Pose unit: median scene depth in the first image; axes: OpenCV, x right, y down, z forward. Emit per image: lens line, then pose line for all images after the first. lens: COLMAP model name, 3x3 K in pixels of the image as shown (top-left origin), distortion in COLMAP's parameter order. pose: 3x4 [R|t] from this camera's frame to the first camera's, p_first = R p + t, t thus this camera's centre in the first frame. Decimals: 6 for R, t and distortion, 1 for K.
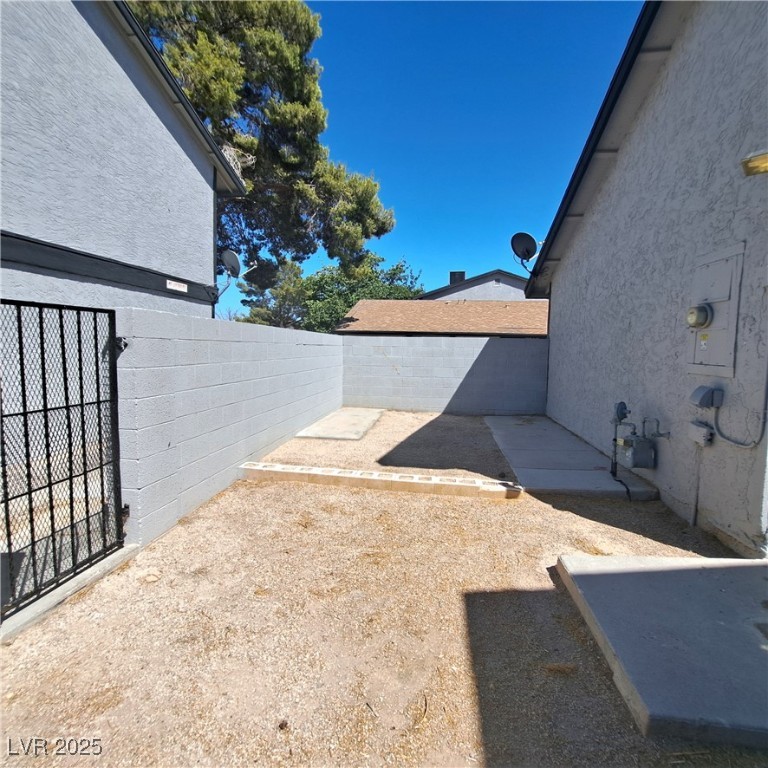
lens RADIAL K [[408.4, 0, 386.1], [0, 408.4, 380.8], [0, 0, 1]] dist [-0.017643, -0.001561]
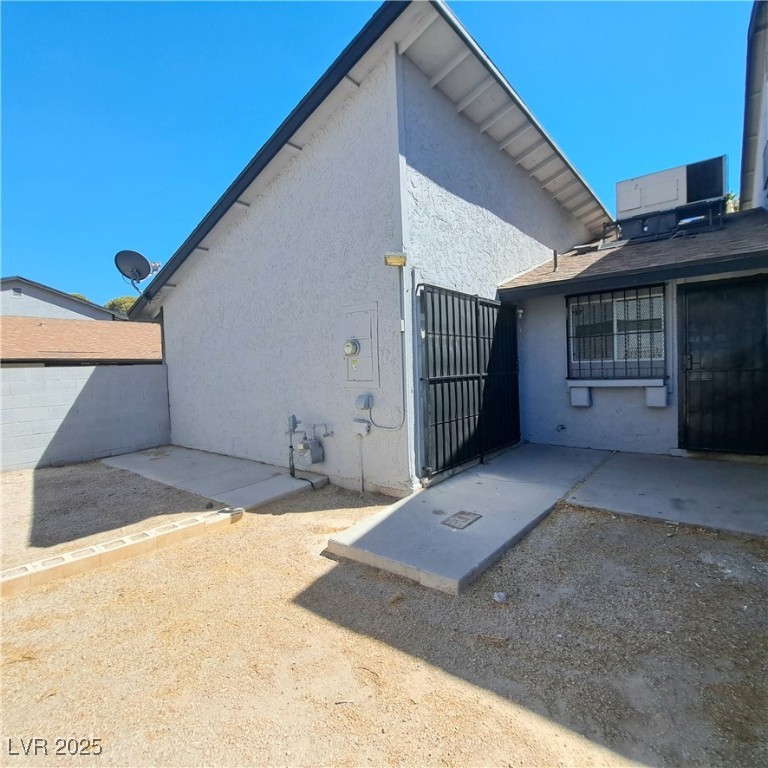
lens RADIAL K [[414.6, 0, 392.9], [0, 414.6, 380.6], [0, 0, 1]] dist [-0.002725, -0.010652]
pose [[0.517585, -0.066541, 0.853041, -0.358837], [0.112896, 0.993566, 0.009003, -0.031712], [-0.848151, 0.091645, 0.521767, 0.078742]]
